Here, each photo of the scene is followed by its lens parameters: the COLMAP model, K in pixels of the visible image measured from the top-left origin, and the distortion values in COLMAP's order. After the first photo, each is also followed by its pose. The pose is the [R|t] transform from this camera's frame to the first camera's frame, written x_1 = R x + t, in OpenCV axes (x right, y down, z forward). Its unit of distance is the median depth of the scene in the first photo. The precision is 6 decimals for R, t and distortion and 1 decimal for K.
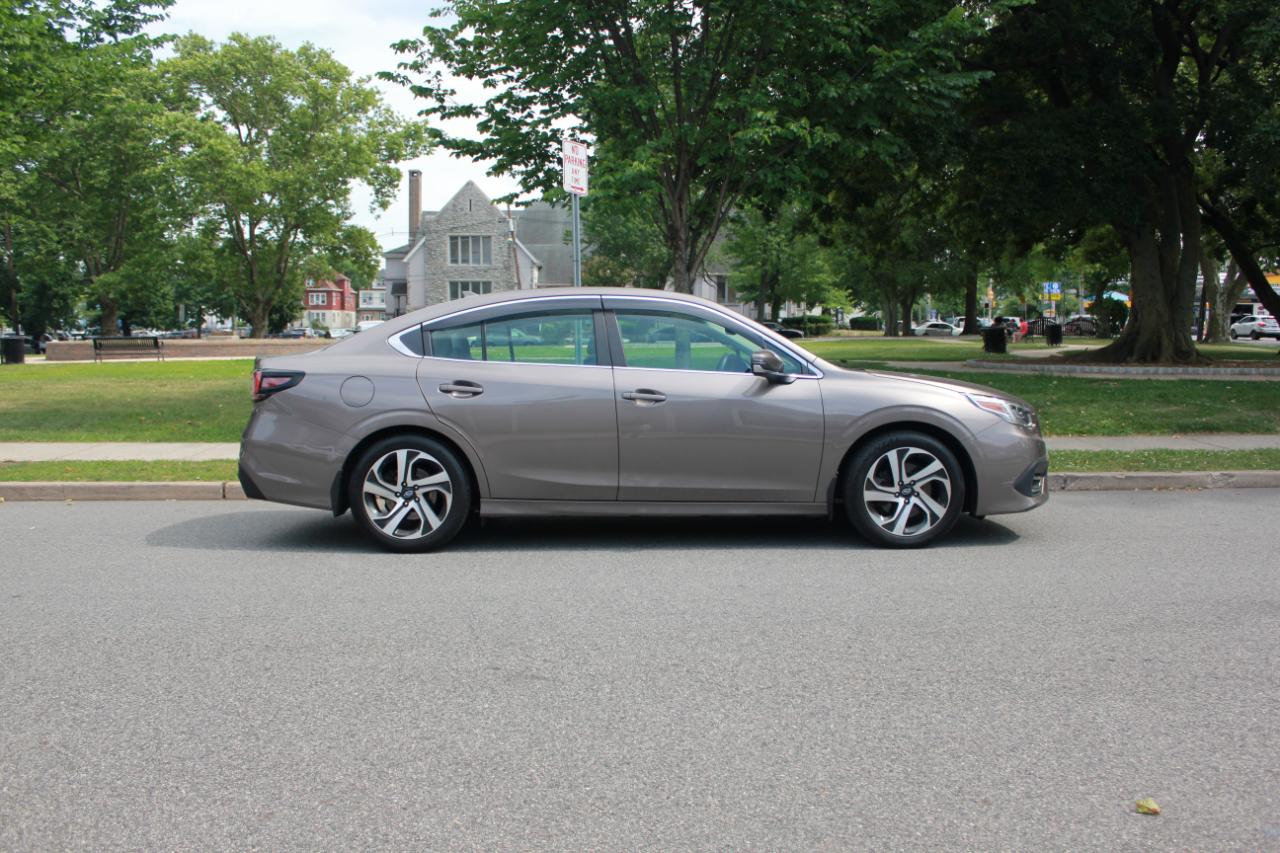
lens RADIAL K [[1123.7, 0, 644.7], [0, 1123.7, 431.6], [0, 0, 1]] dist [-0.160259, 0.160456]
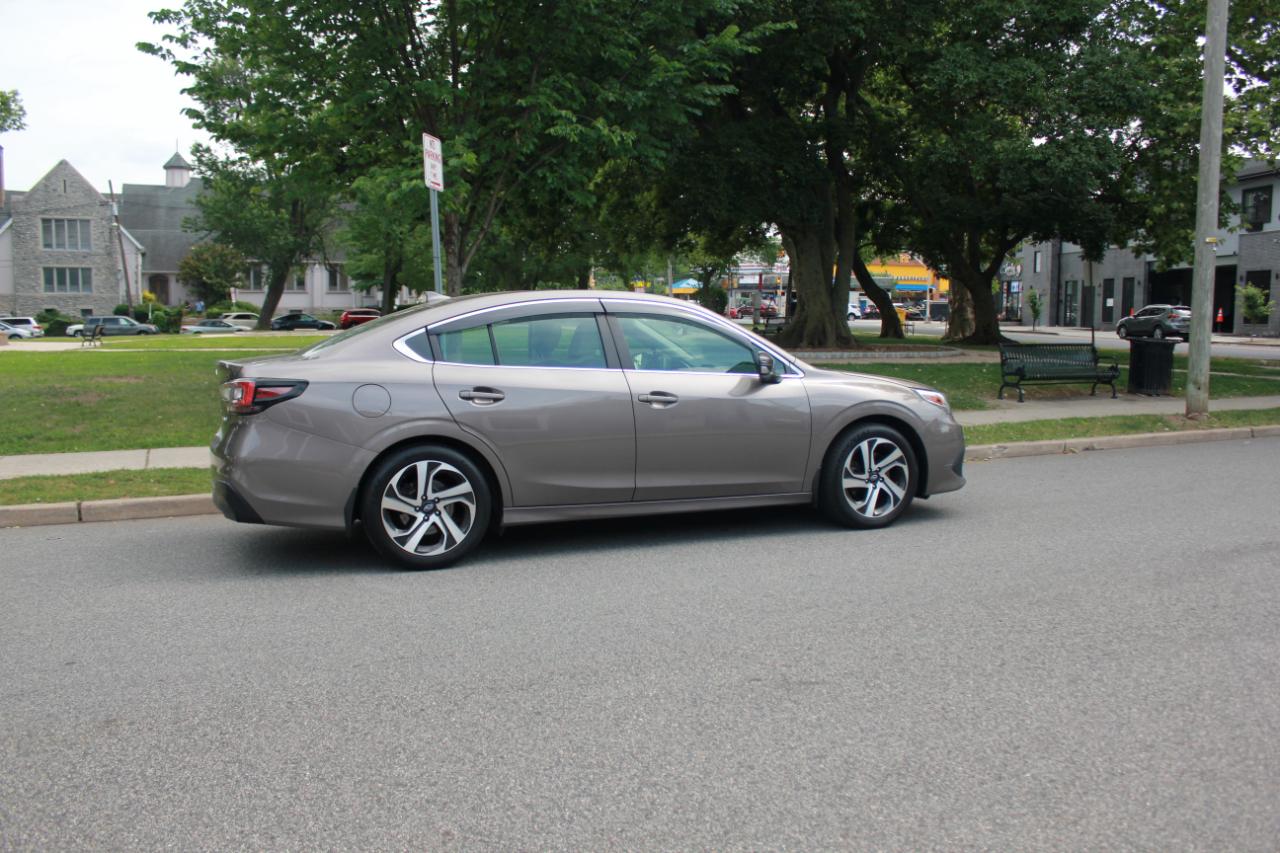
lens RADIAL K [[1074.0, 0, 644.4], [0, 1074.0, 428.8], [0, 0, 1]] dist [-0.168310, 0.159609]
pose [[0.930704, -0.035563, 0.364041, -0.143888], [0.029956, 0.999330, 0.021040, -0.009562], [-0.364545, -0.008676, 0.931145, 0.035523]]
